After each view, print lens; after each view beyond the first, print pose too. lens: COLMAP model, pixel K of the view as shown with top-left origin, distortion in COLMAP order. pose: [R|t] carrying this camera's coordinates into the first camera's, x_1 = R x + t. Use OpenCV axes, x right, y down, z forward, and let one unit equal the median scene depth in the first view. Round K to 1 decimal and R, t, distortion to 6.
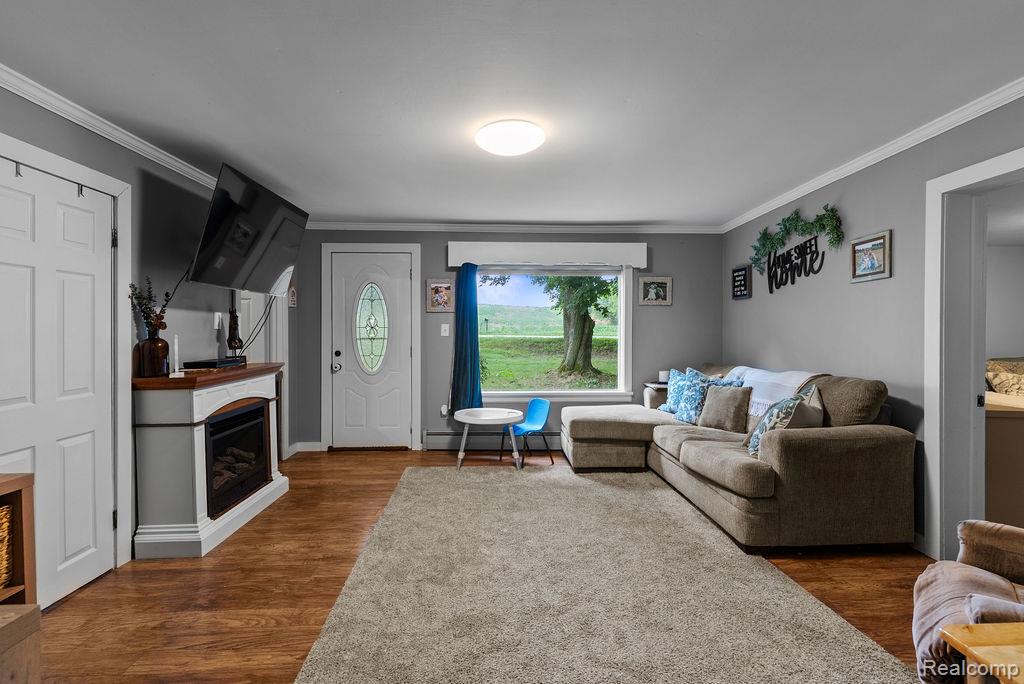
lens RADIAL K [[488.4, 0, 508.7], [0, 488.4, 332.0], [0, 0, 1]] dist [0.002003, -0.001082]
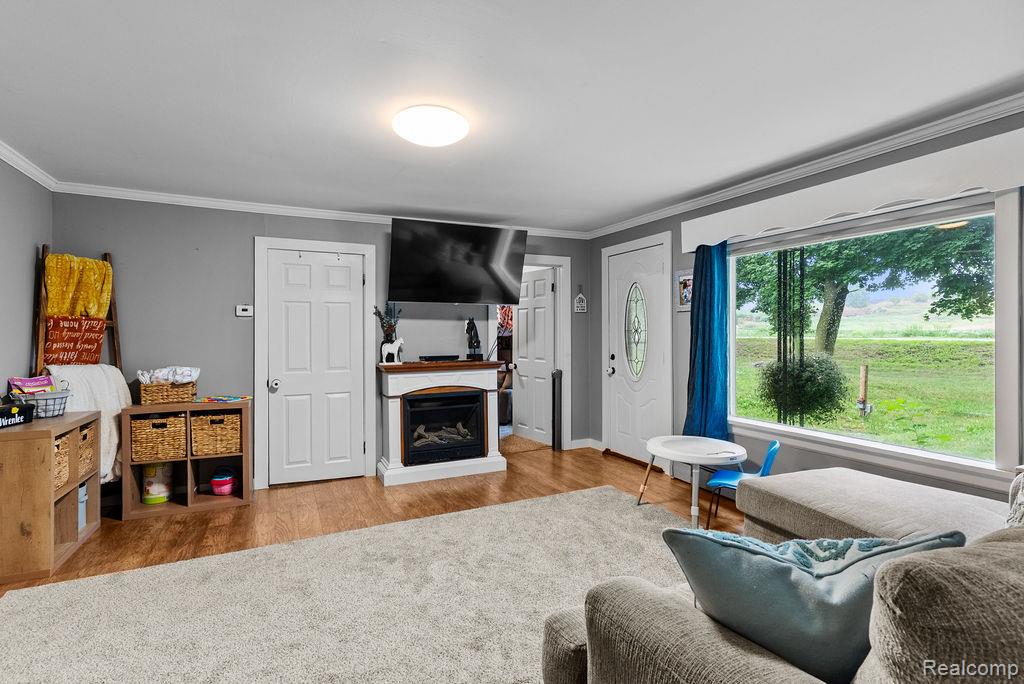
lens RADIAL K [[488.4, 0, 504.5], [0, 488.4, 336.3], [0, 0, 1]] dist [0.002003, -0.001082]
pose [[0.394636, 0.004931, -0.918824, 0.666416], [-0.001402, 0.999988, 0.004764, -0.003501], [0.918836, -0.000591, 0.394638, 0.563633]]
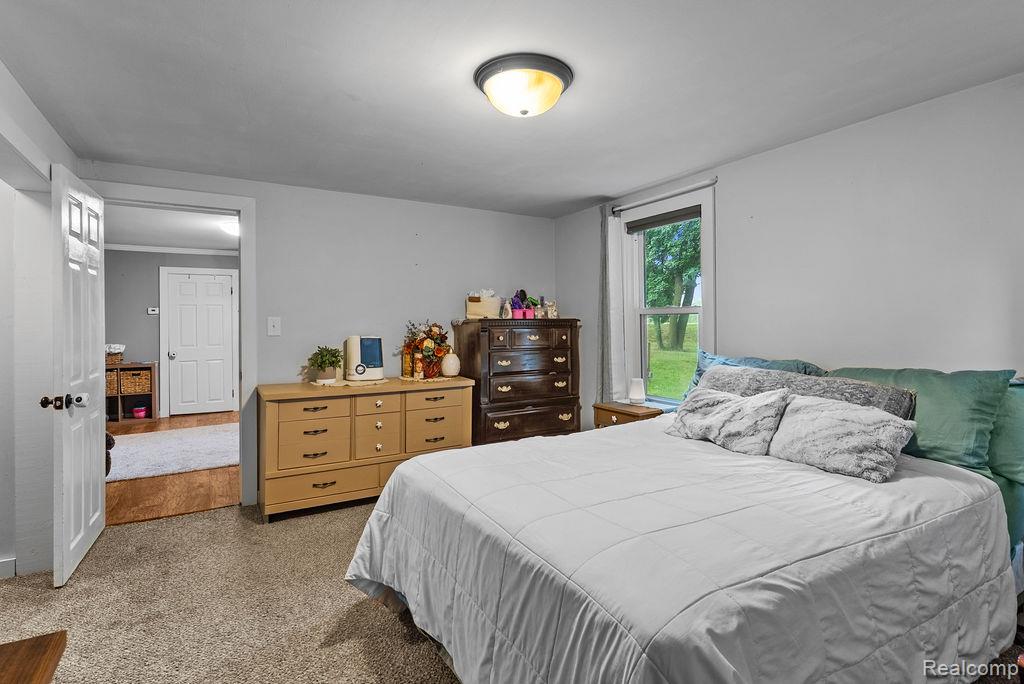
lens RADIAL K [[488.4, 0, 496.4], [0, 488.4, 326.9], [0, 0, 1]] dist [0.002003, -0.001082]
pose [[0.485792, 0.004628, -0.874062, 1.610679], [0.000990, 0.999982, 0.005846, -0.004244], [0.874074, -0.003705, 0.485779, 0.687498]]
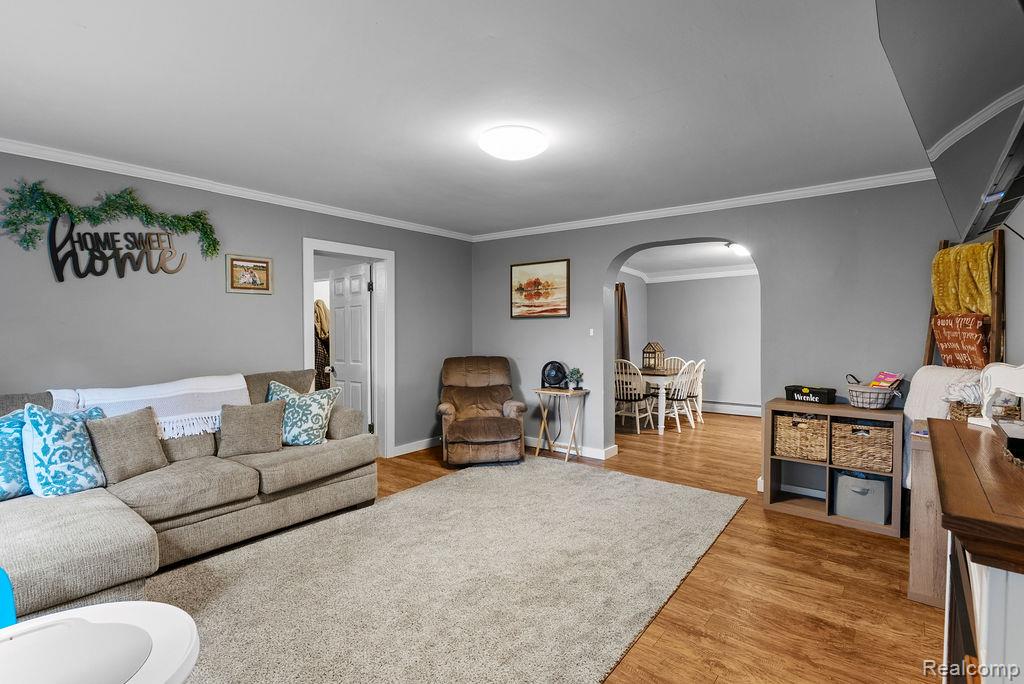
lens RADIAL K [[488.4, 0, 507.6], [0, 488.4, 341.2], [0, 0, 1]] dist [0.002003, -0.001082]
pose [[-0.757361, -0.010772, 0.652907, -0.476637], [0.002013, 0.999821, 0.018831, -0.006450], [-0.652993, 0.015577, -0.757204, 1.304884]]
